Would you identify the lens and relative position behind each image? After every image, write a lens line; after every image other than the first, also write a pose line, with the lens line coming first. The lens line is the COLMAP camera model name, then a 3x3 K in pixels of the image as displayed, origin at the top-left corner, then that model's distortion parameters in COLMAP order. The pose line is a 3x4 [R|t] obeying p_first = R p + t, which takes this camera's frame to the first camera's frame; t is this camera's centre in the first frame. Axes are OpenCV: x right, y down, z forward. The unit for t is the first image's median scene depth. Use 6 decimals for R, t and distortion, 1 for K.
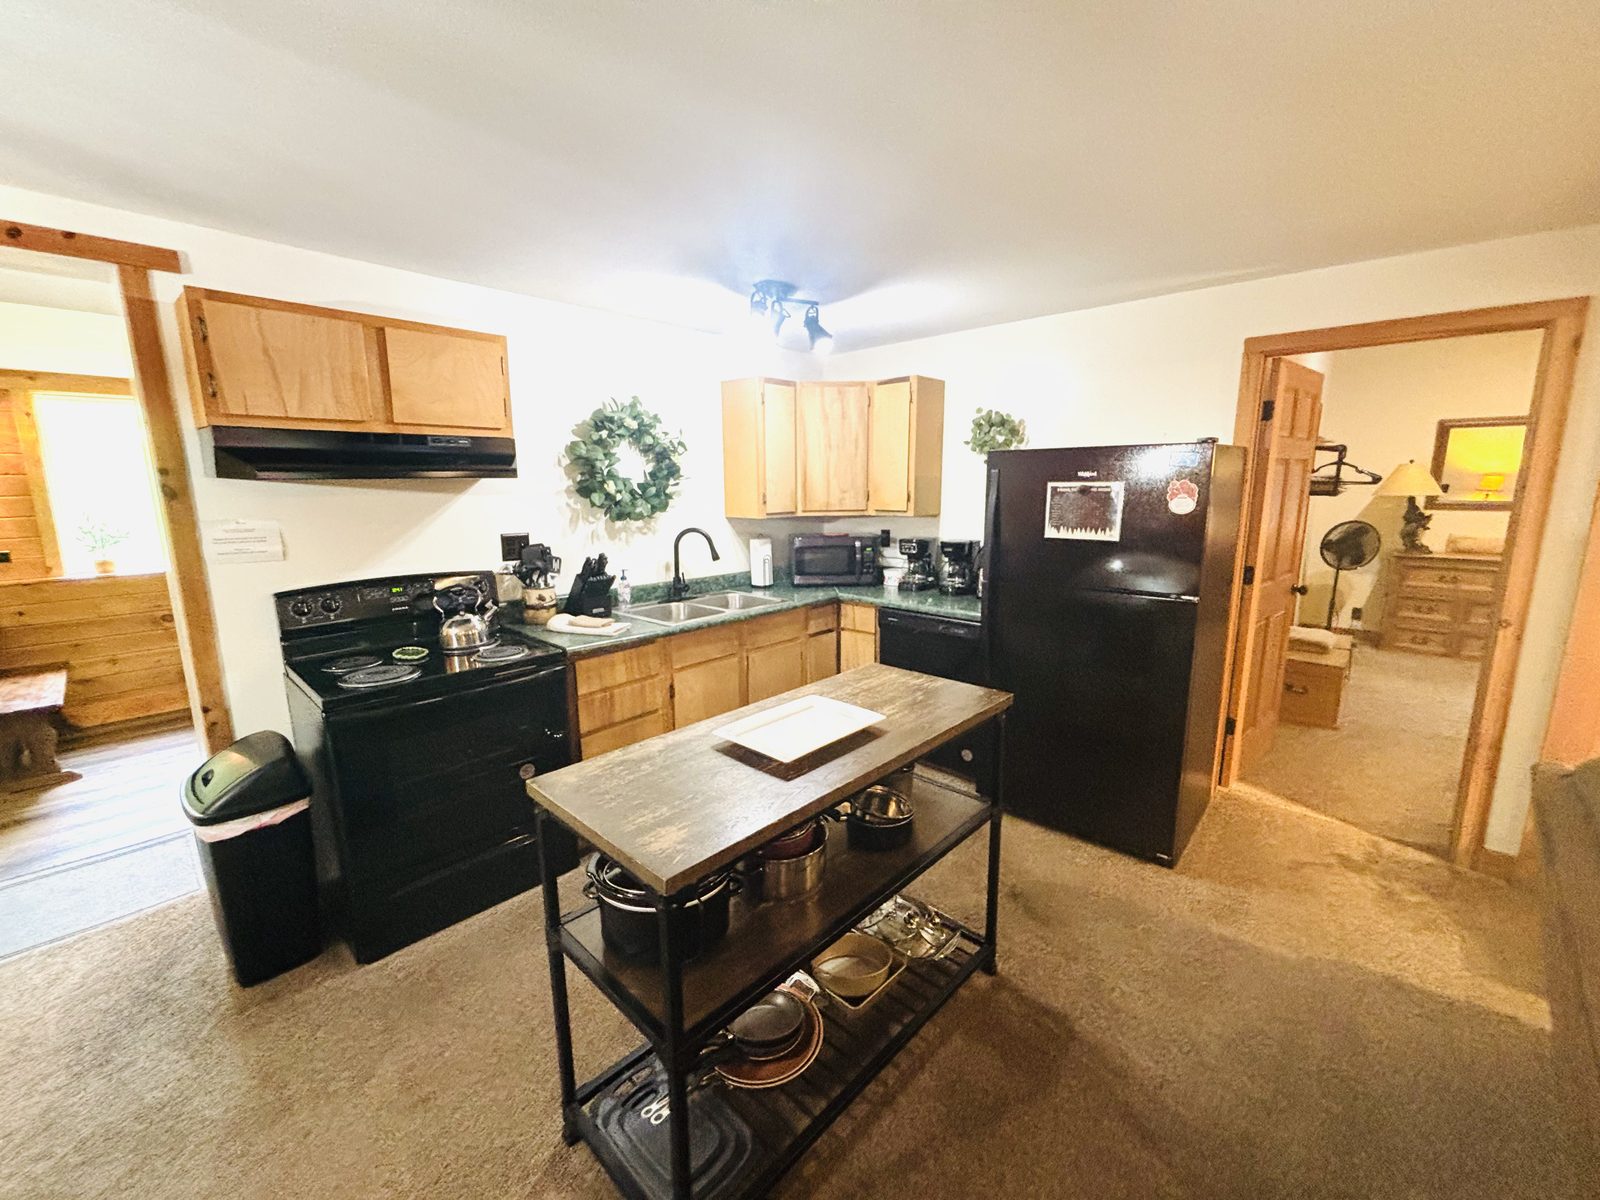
lens RADIAL K [[653.7, 0, 805.4], [0, 653.7, 599.9], [0, 0, 1]] dist [-0.003661, -0.000089]
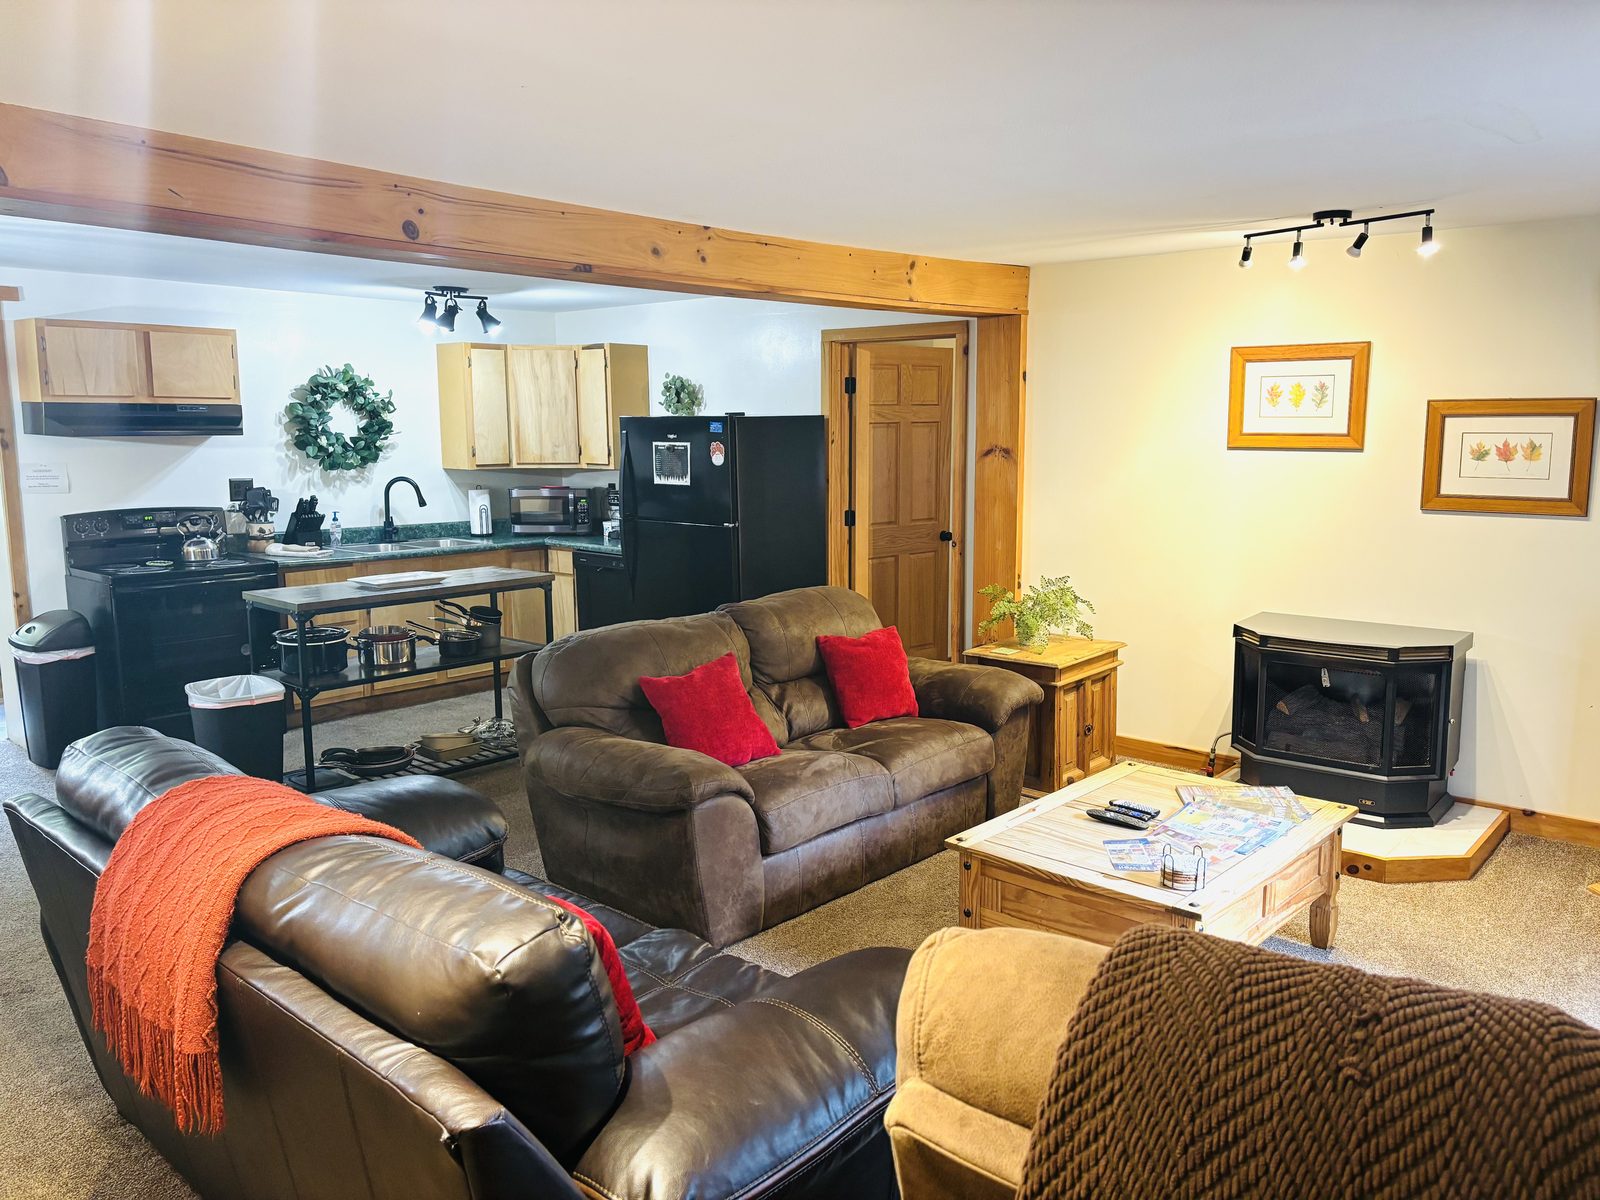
lens RADIAL K [[1200.5, 0, 805.0], [0, 1200.5, 598.7], [0, 0, 1]] dist [0.015665, 0.010581]
pose [[0.999865, 0.006152, 0.015255, 0.524017], [-0.005689, 0.999529, -0.030155, 0.167951], [-0.015434, 0.030064, 0.999429, -1.146897]]
